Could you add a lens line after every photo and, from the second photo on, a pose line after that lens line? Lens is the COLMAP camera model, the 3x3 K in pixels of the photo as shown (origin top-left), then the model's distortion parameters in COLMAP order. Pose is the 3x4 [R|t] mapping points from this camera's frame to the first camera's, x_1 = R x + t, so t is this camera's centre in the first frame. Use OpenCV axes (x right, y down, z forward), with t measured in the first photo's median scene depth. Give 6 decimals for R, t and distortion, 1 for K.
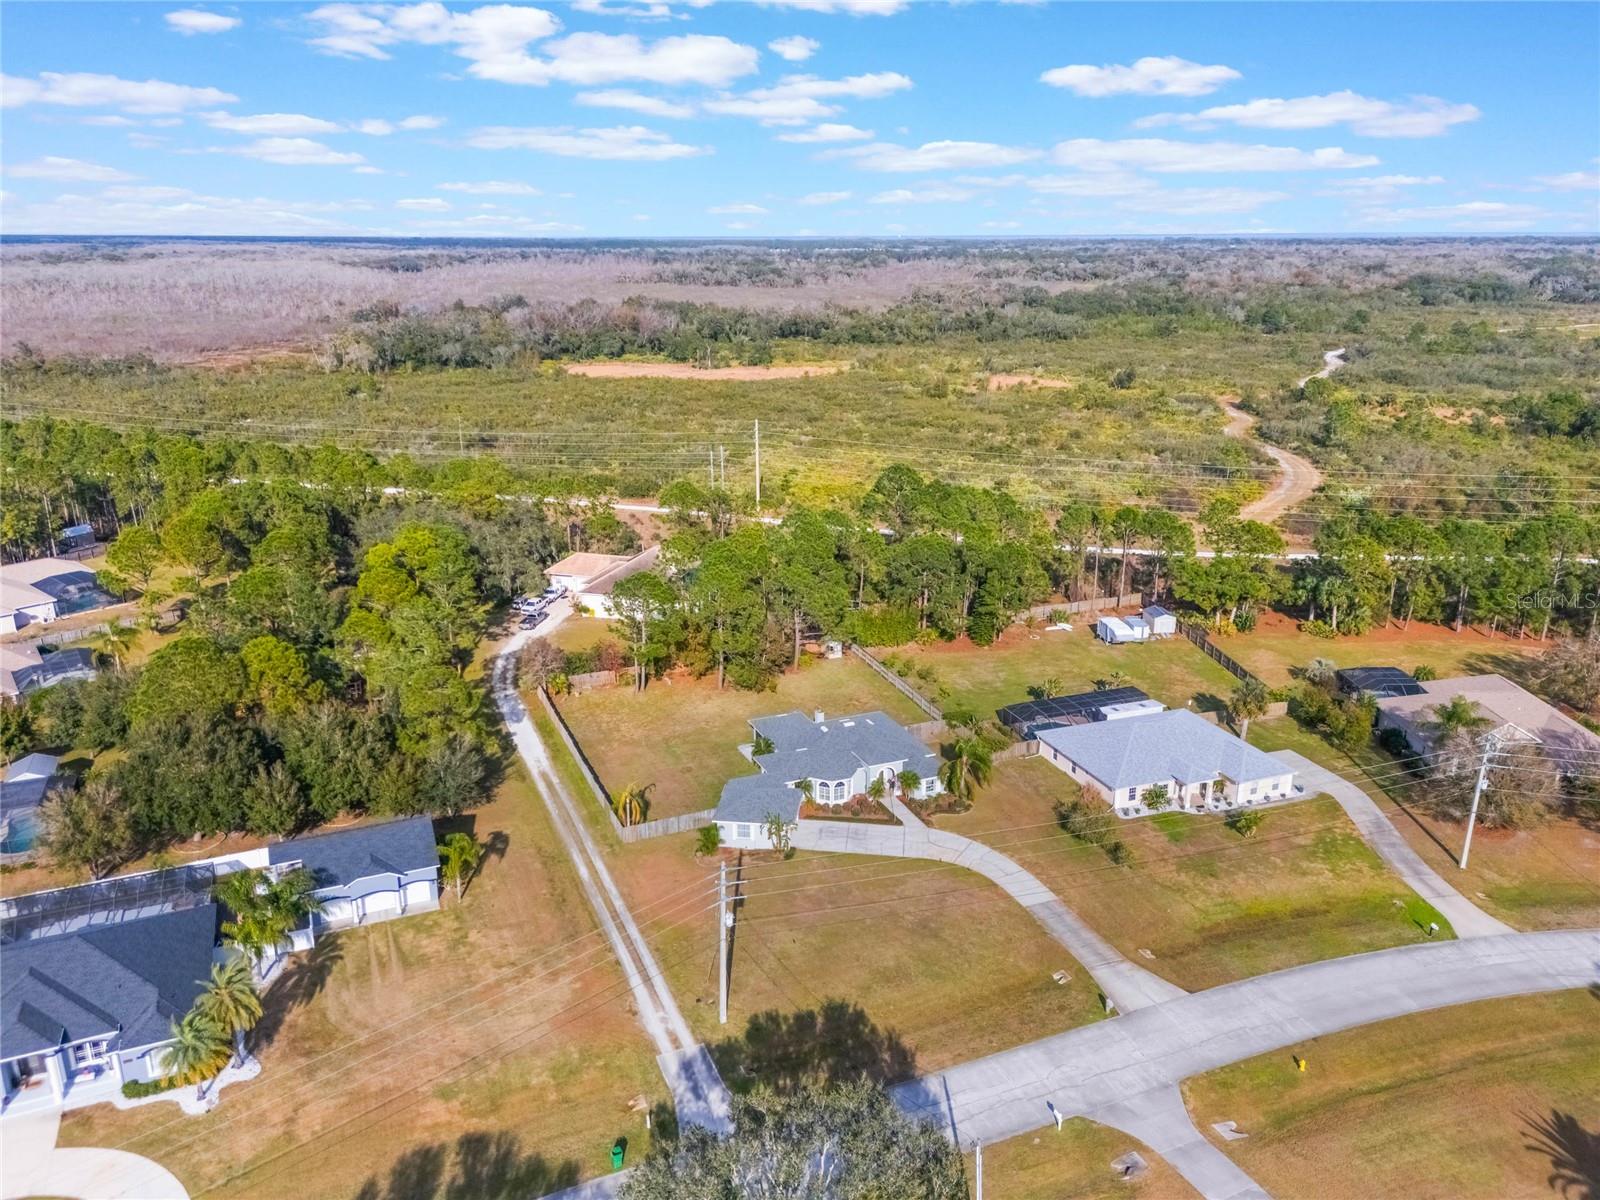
lens RADIAL K [[1180.7, 0, 798.2], [0, 1180.7, 567.3], [0, 0, 1]] dist [0.096401, -0.120732]
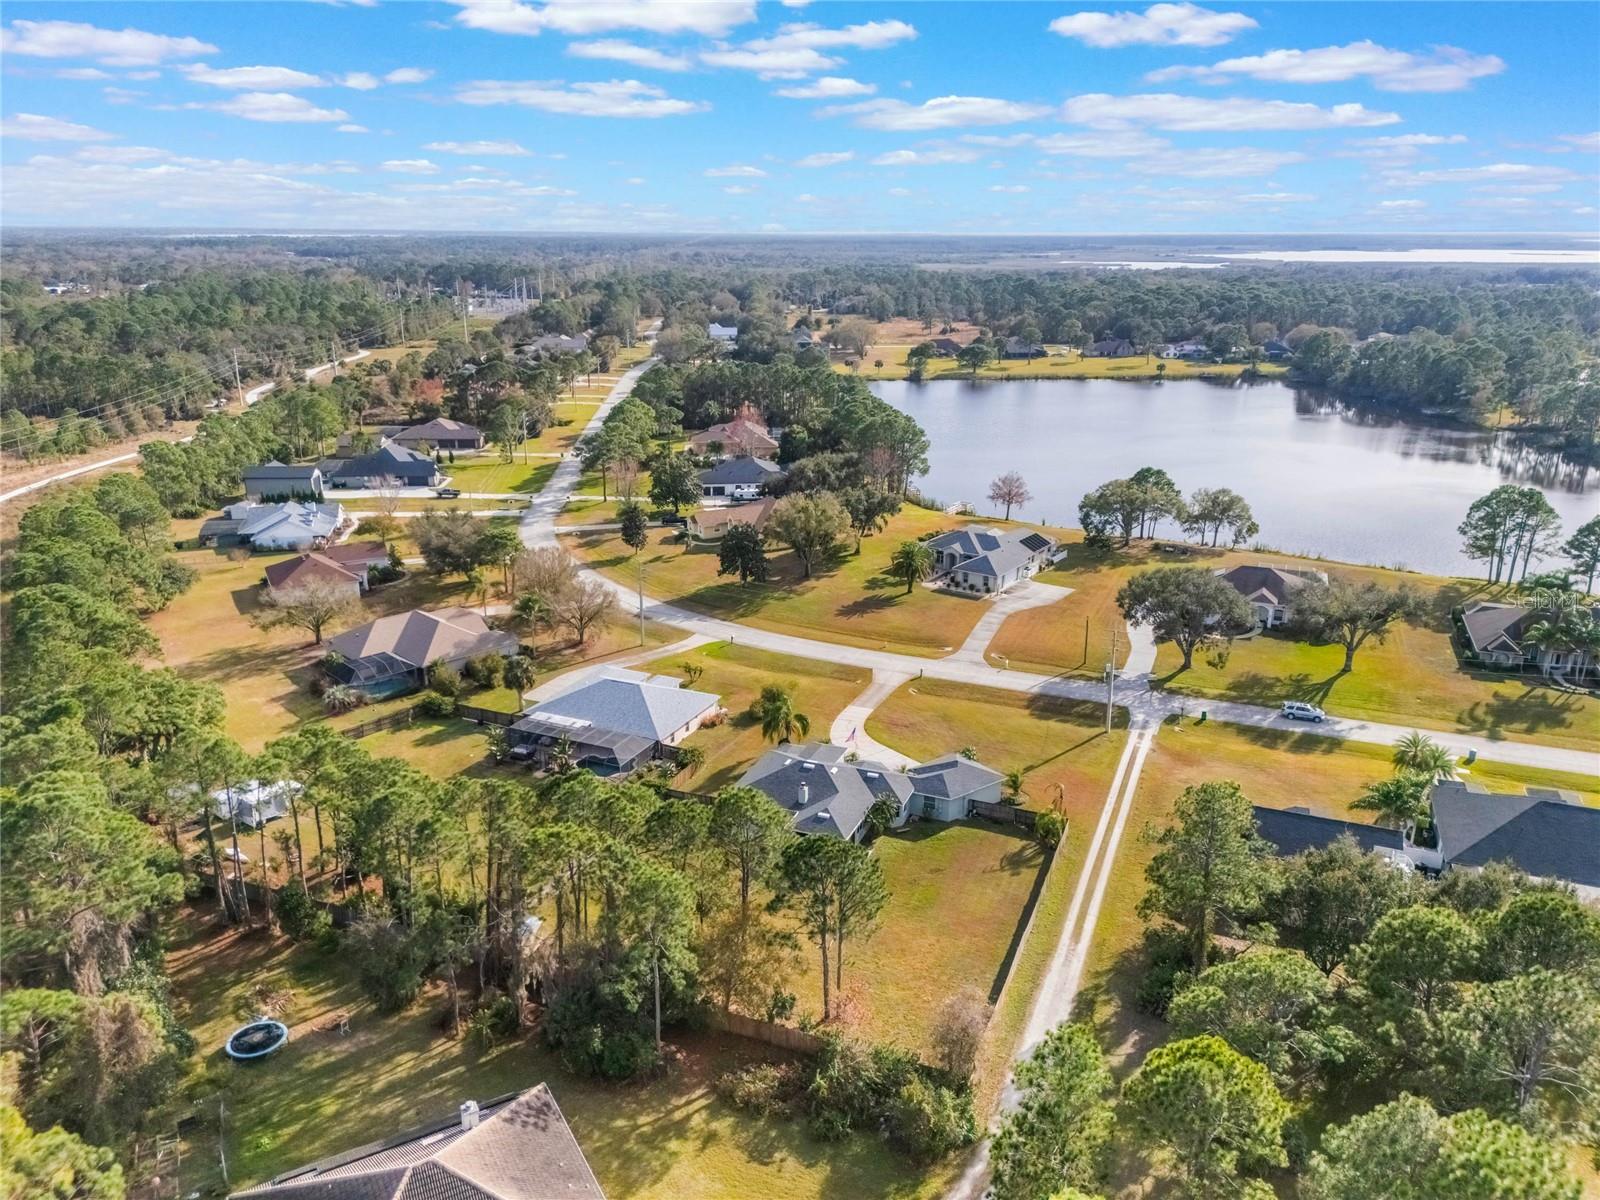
lens RADIAL K [[1168.6, 0, 796.6], [0, 1168.6, 600.5], [0, 0, 1]] dist [0.090328, -0.099881]
pose [[-0.699367, -0.223854, 0.678804, -0.577482], [0.188632, 0.858218, 0.477368, -0.451773], [-0.689422, 0.461900, -0.557984, 1.466668]]
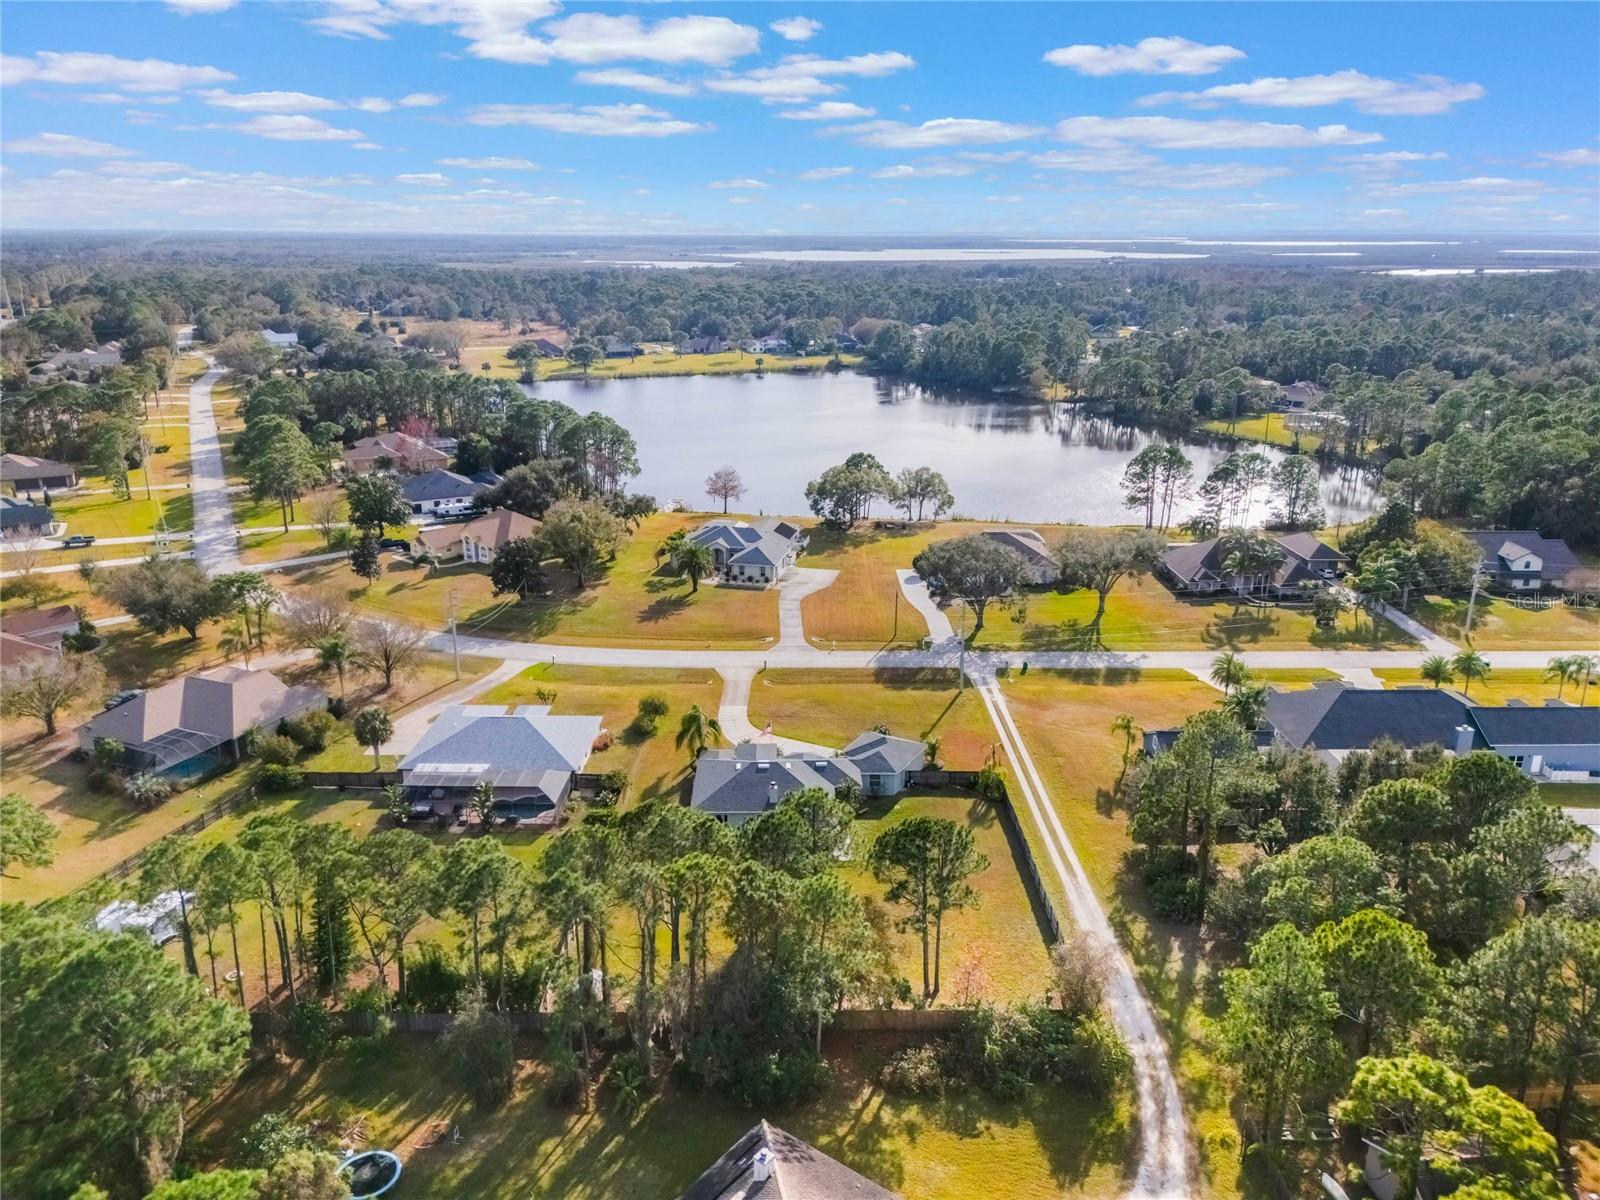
lens RADIAL K [[1171.1, 0, 798.1], [0, 1171.1, 589.3], [0, 0, 1]] dist [0.120814, -0.175503]
pose [[-0.922921, -0.120977, 0.365489, -0.323687], [0.097169, 0.845413, 0.525200, -0.501992], [-0.372526, 0.520232, -0.768494, 1.643339]]
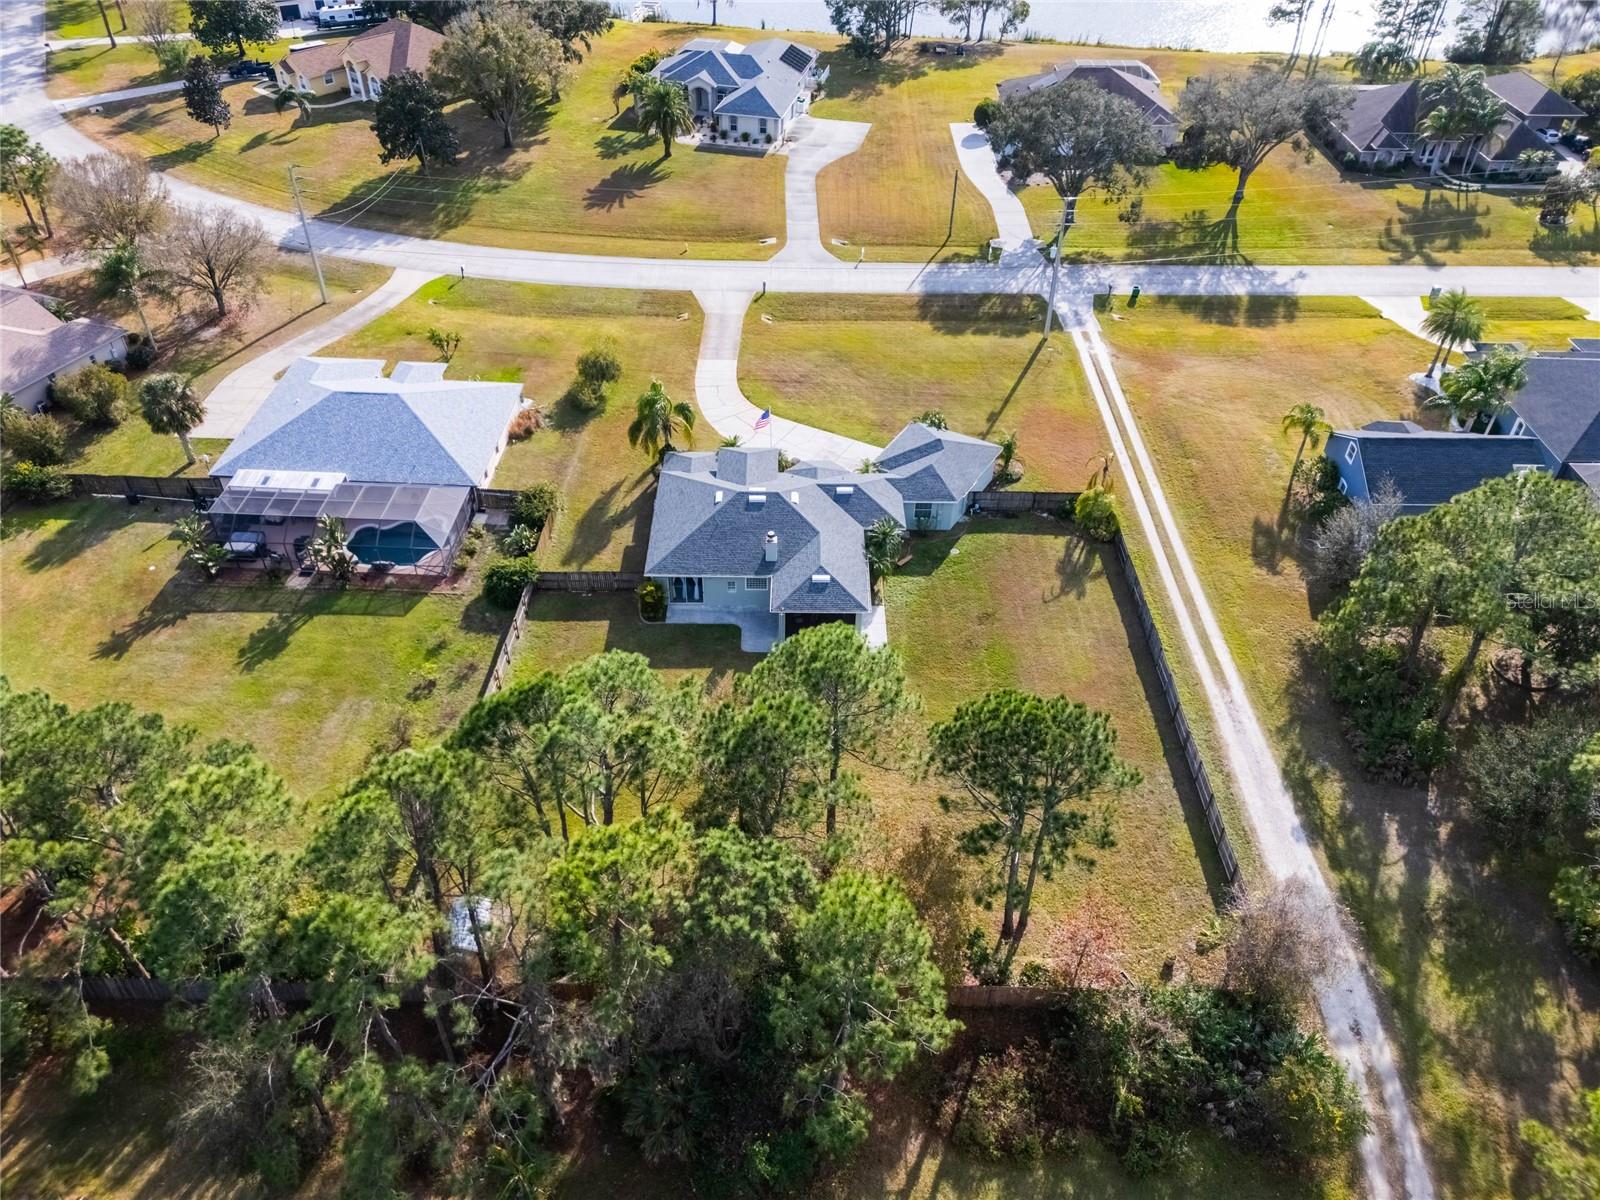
lens RADIAL K [[1171.4, 0, 798.0], [0, 1171.4, 598.4], [0, 0, 1]] dist [0.077923, -0.081313]
pose [[-0.917653, -0.268598, 0.292862, -0.180726], [0.090760, 0.575833, 0.812514, -0.352327], [-0.386880, 0.772186, -0.504037, 1.336366]]
